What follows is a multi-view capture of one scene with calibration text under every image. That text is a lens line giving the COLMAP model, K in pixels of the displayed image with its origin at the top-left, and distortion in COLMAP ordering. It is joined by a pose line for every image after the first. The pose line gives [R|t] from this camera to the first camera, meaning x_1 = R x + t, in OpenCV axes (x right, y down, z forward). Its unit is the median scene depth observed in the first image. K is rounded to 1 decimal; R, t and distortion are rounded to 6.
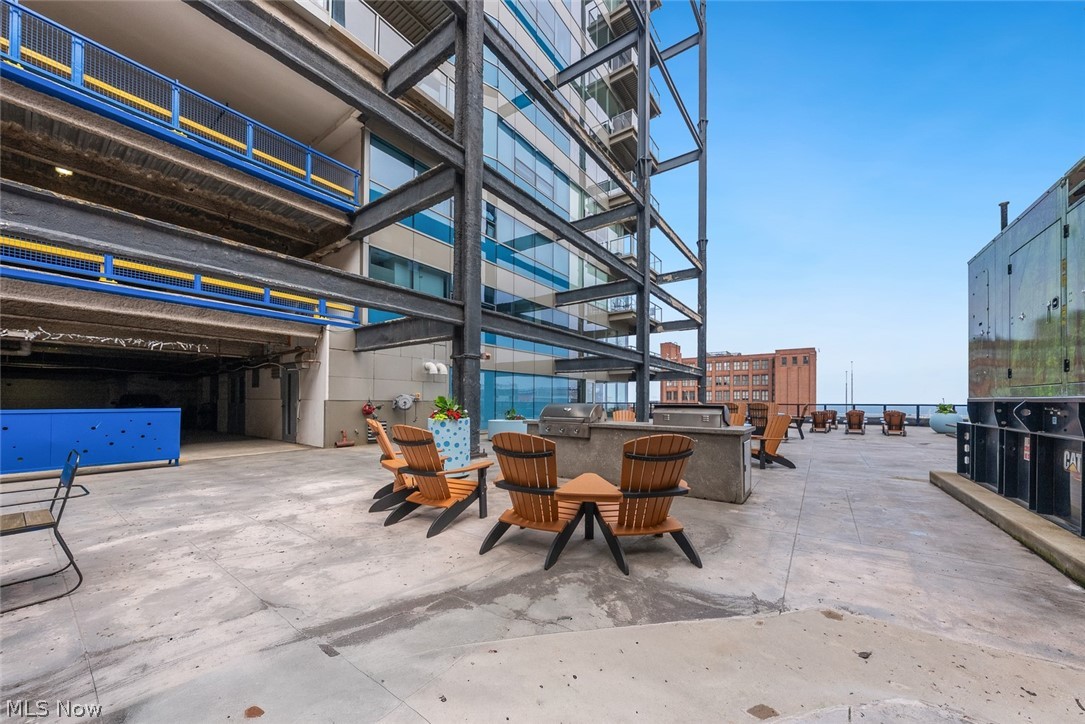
lens RADIAL K [[385.6, 0, 543.7], [0, 385.6, 398.8], [0, 0, 1]] dist [-0.000104, -0.000012]
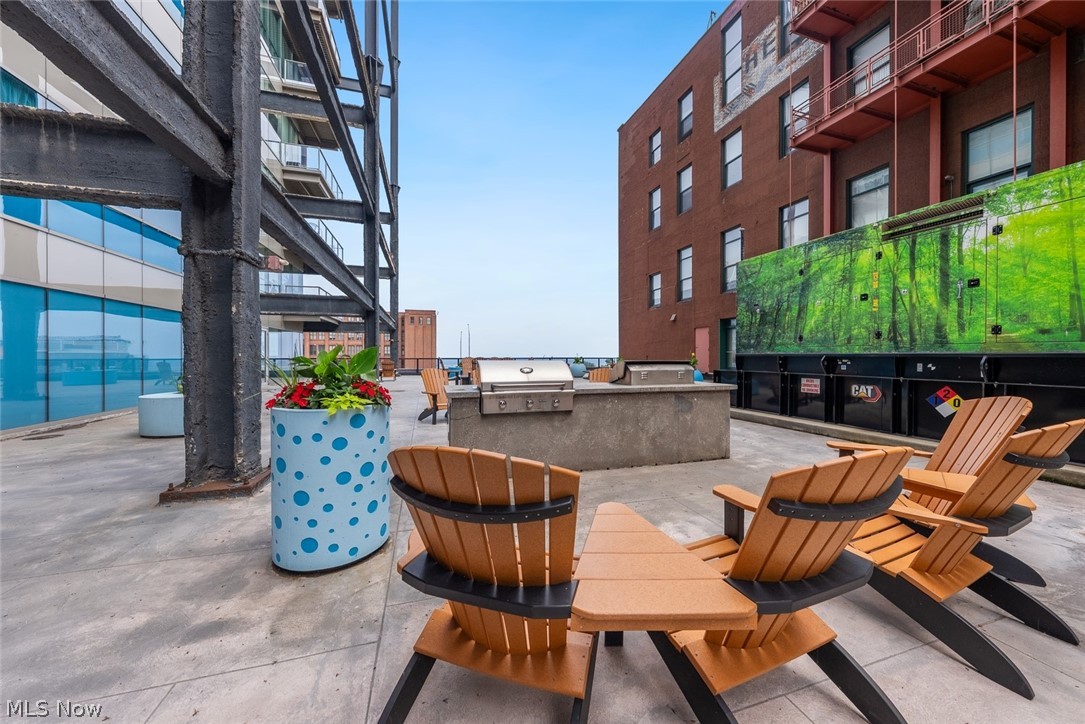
lens RADIAL K [[376.8, 0, 541.8], [0, 376.8, 356.6], [0, 0, 1]] dist [0.000105, -0.000005]
pose [[0.604163, -0.007058, 0.796830, -0.124942], [0.000751, 0.999965, 0.008288, -0.000471], [-0.796861, -0.004409, 0.604147, 0.171525]]
